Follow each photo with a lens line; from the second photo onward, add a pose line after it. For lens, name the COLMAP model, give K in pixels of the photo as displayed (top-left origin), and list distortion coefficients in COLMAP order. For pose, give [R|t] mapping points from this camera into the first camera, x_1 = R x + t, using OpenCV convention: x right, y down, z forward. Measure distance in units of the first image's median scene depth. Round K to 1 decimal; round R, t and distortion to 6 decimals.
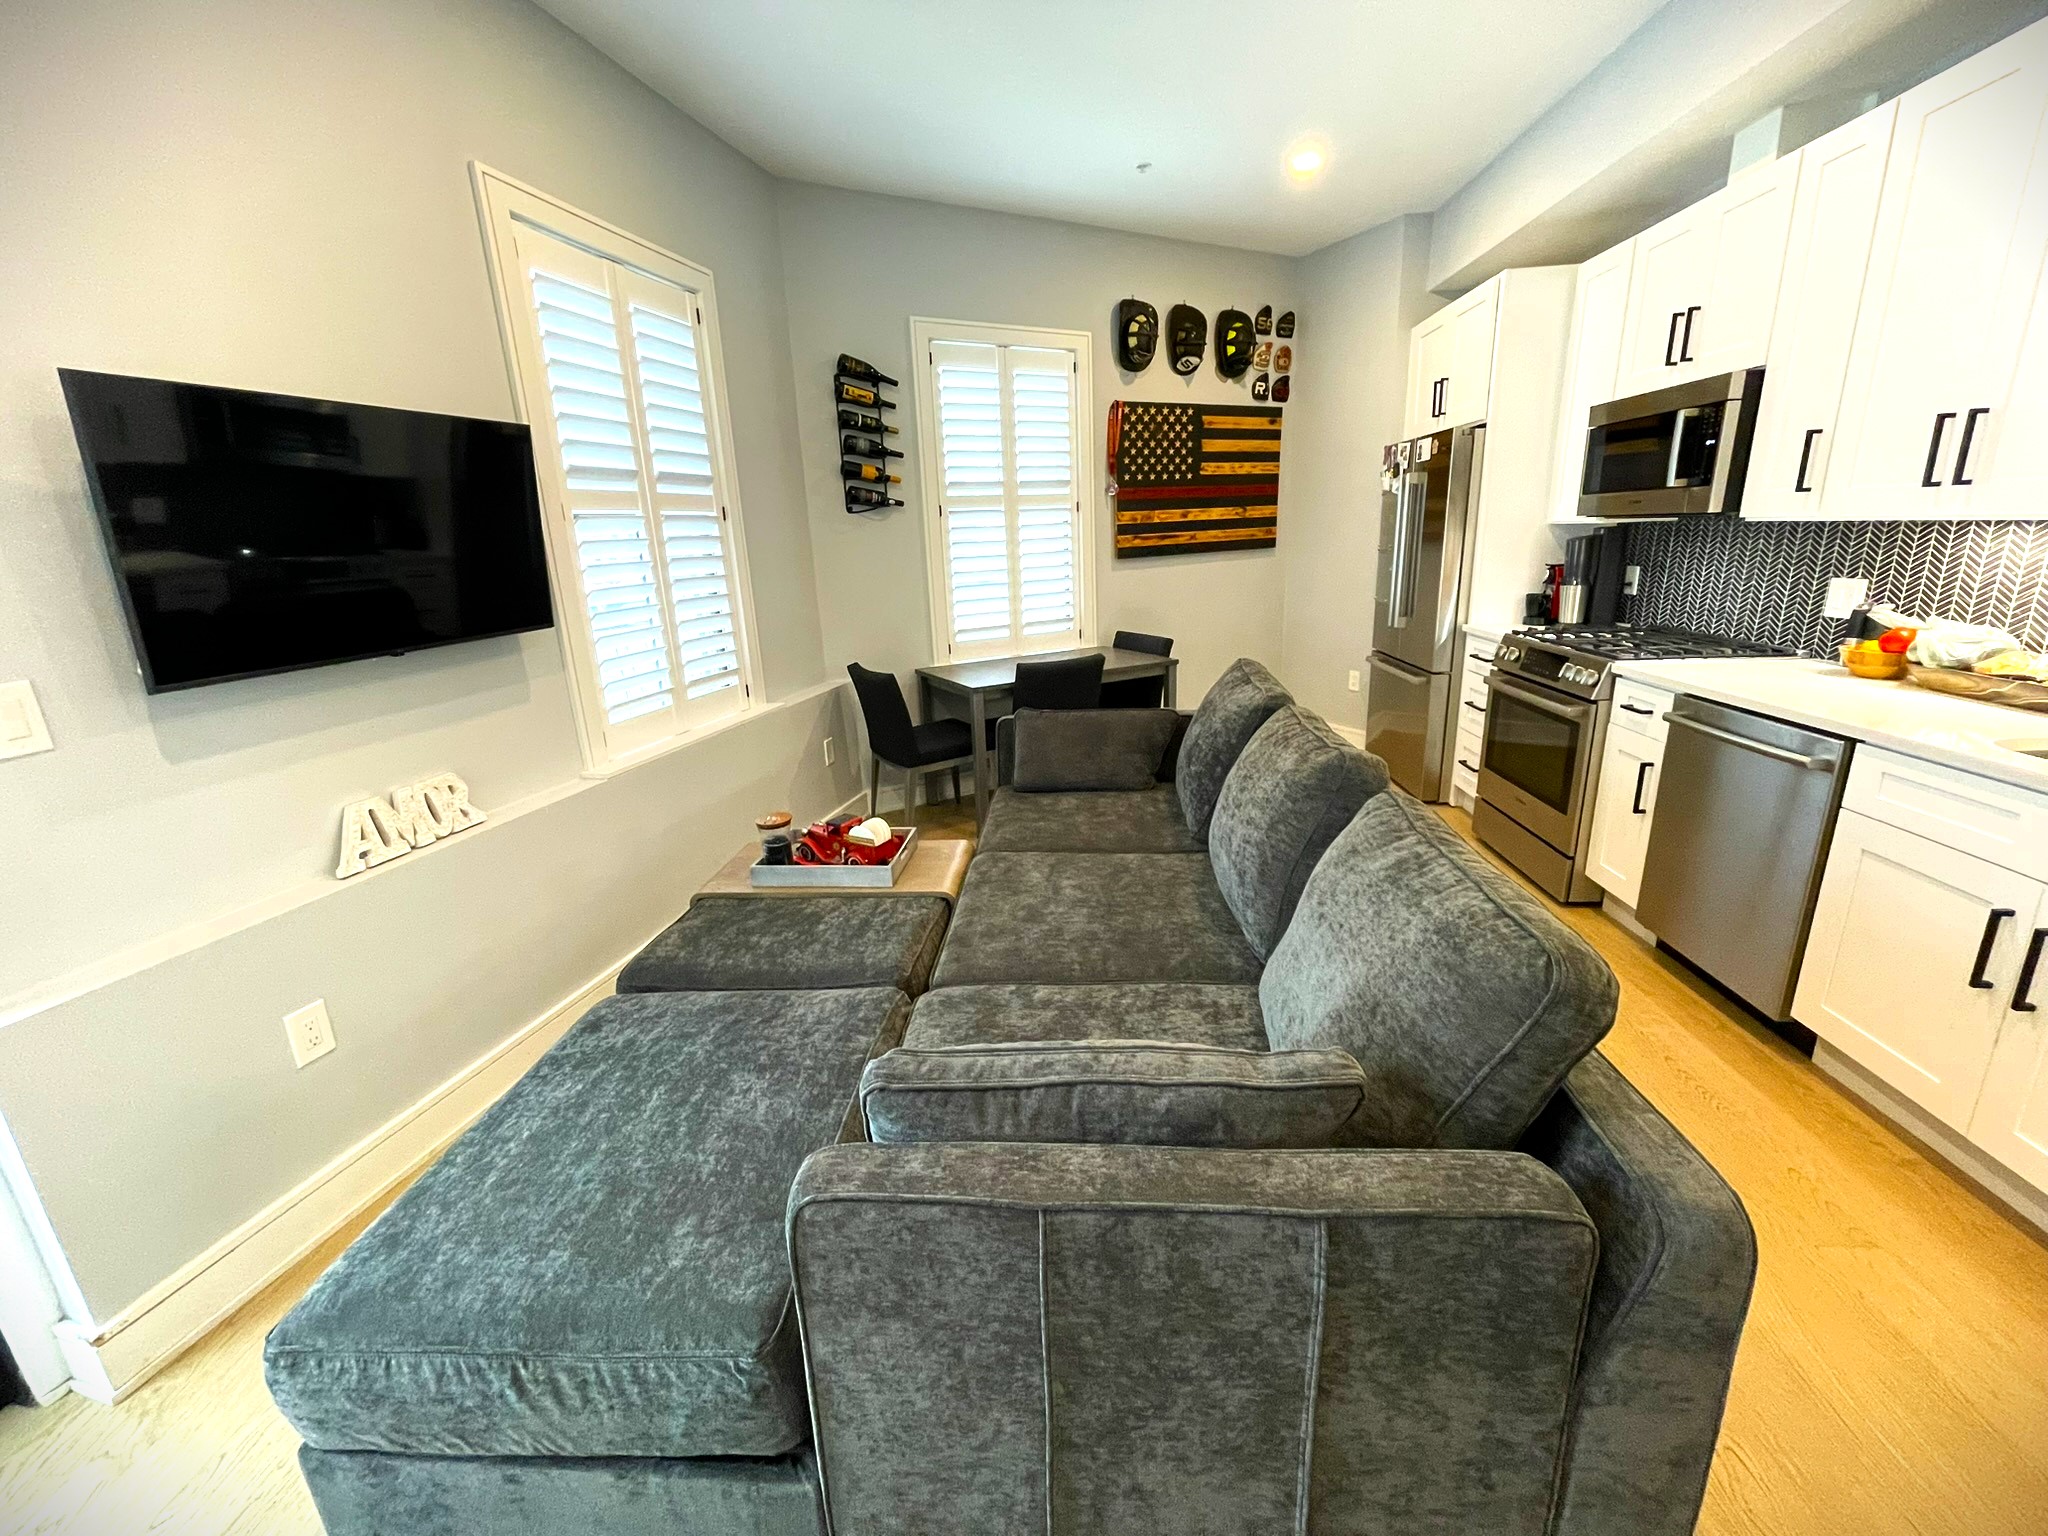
lens RADIAL K [[827.7, 0, 1024.0], [0, 827.7, 768.0], [0, 0, 1]] dist [-0.000054, -0.000201]
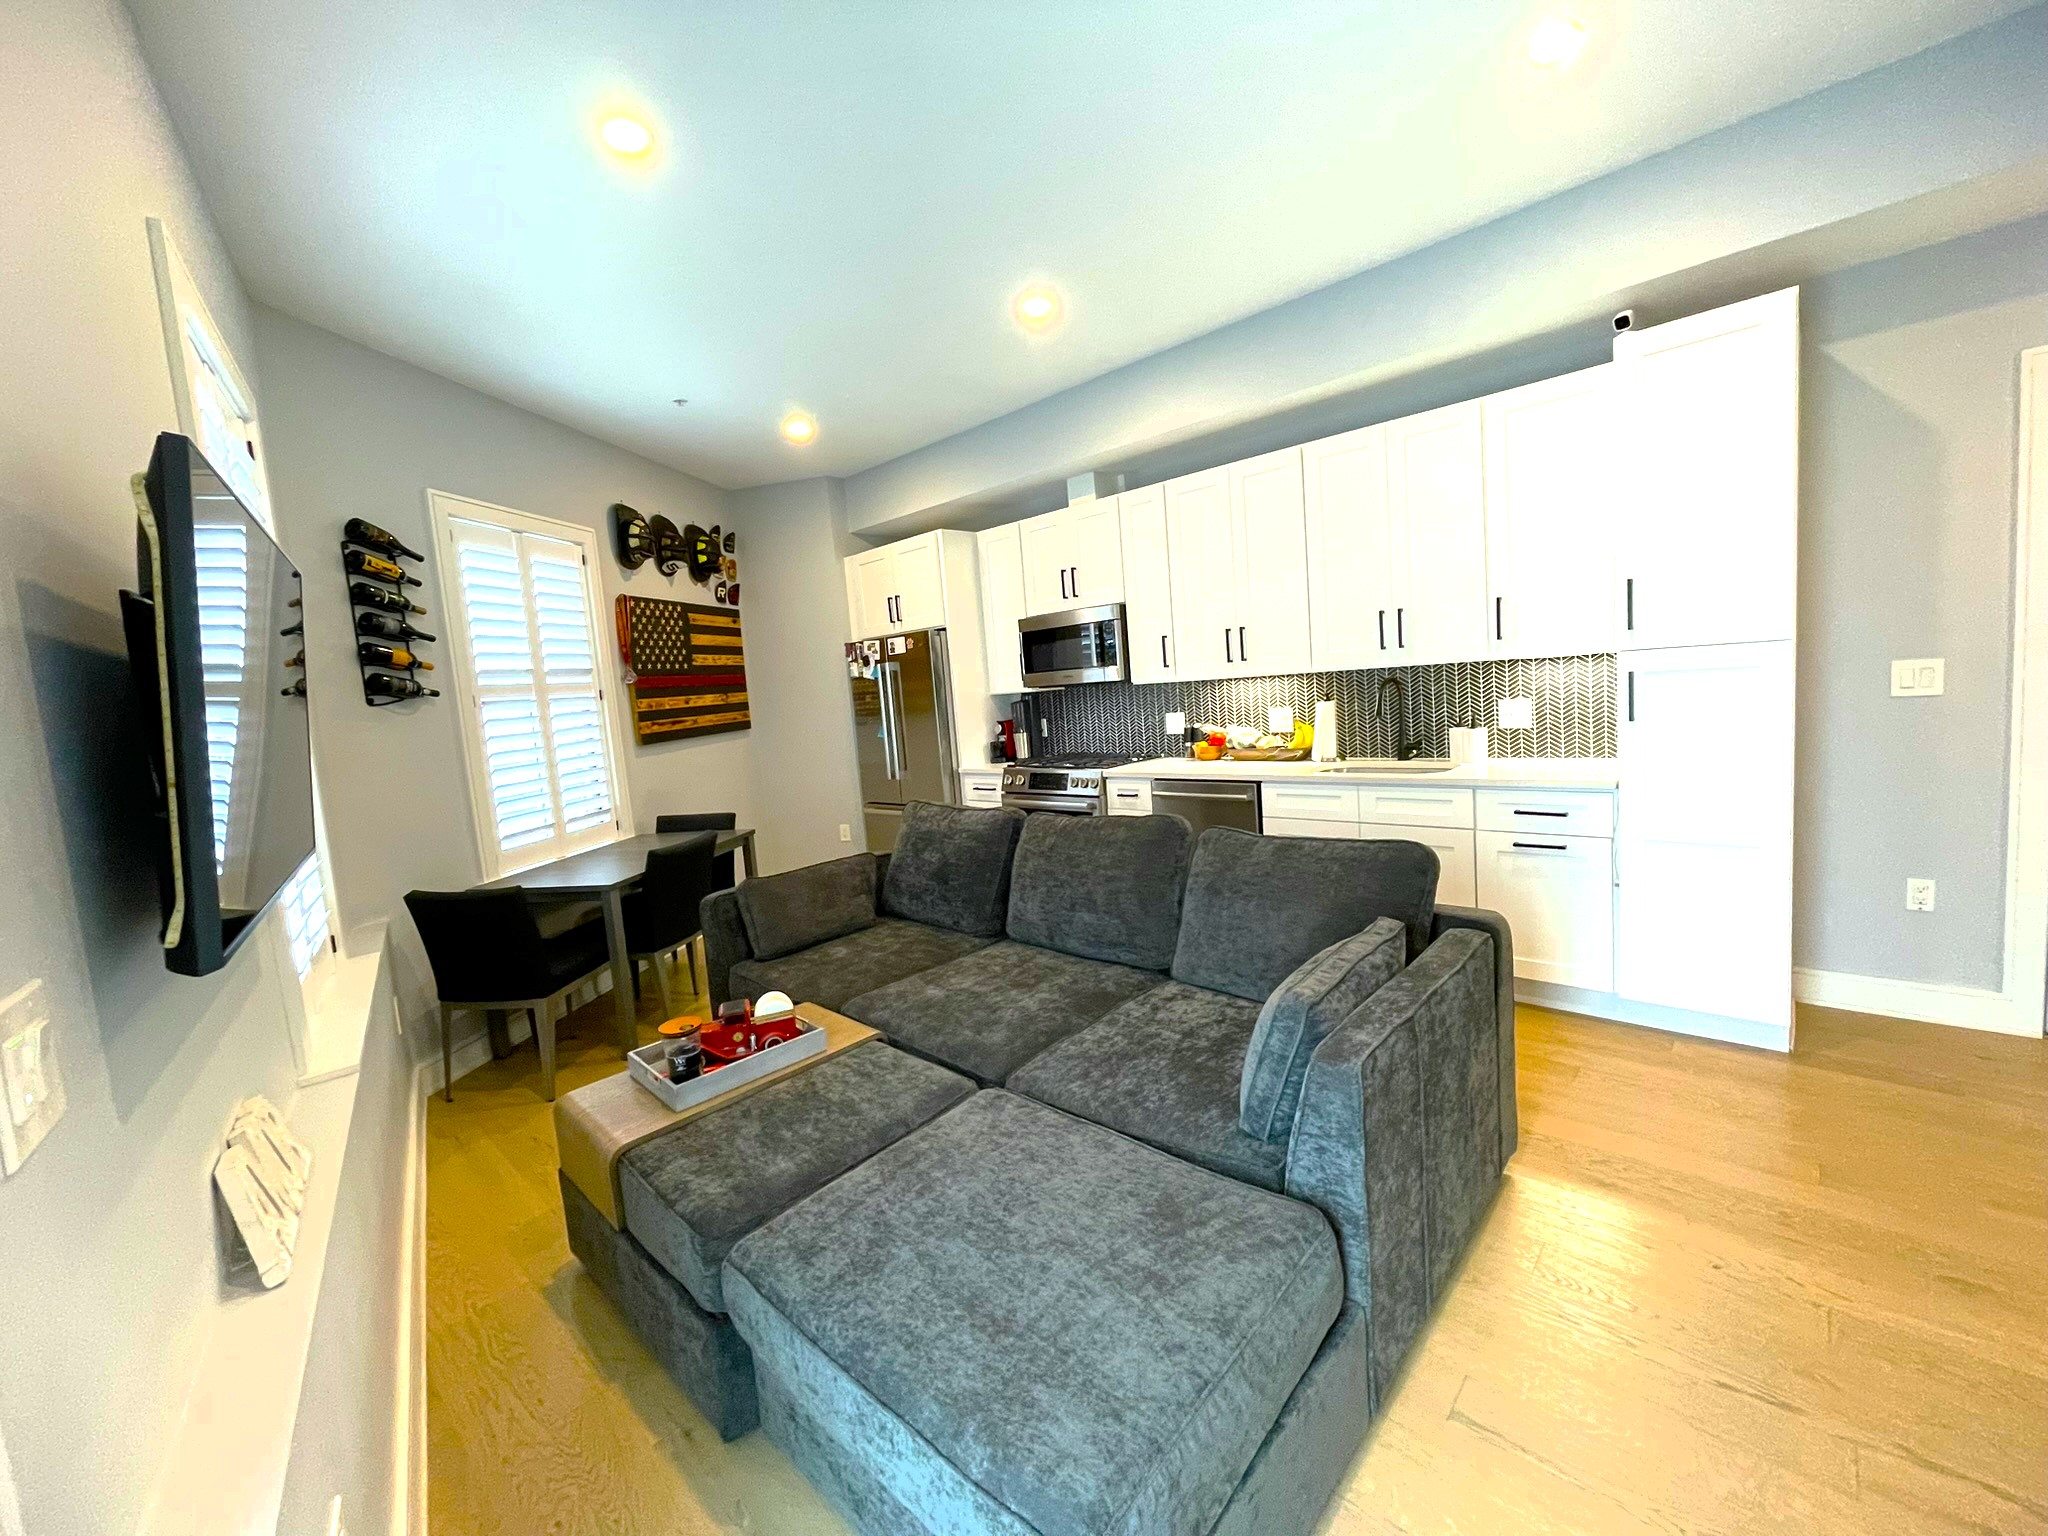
lens RADIAL K [[827.7, 0, 1024.0], [0, 827.7, 768.0], [0, 0, 1]] dist [-0.000054, -0.000201]
pose [[0.628934, -0.093014, 0.771875, -0.397334], [0.268144, 0.957850, -0.103063, -0.005546], [-0.729754, 0.271793, 0.627365, 0.069110]]
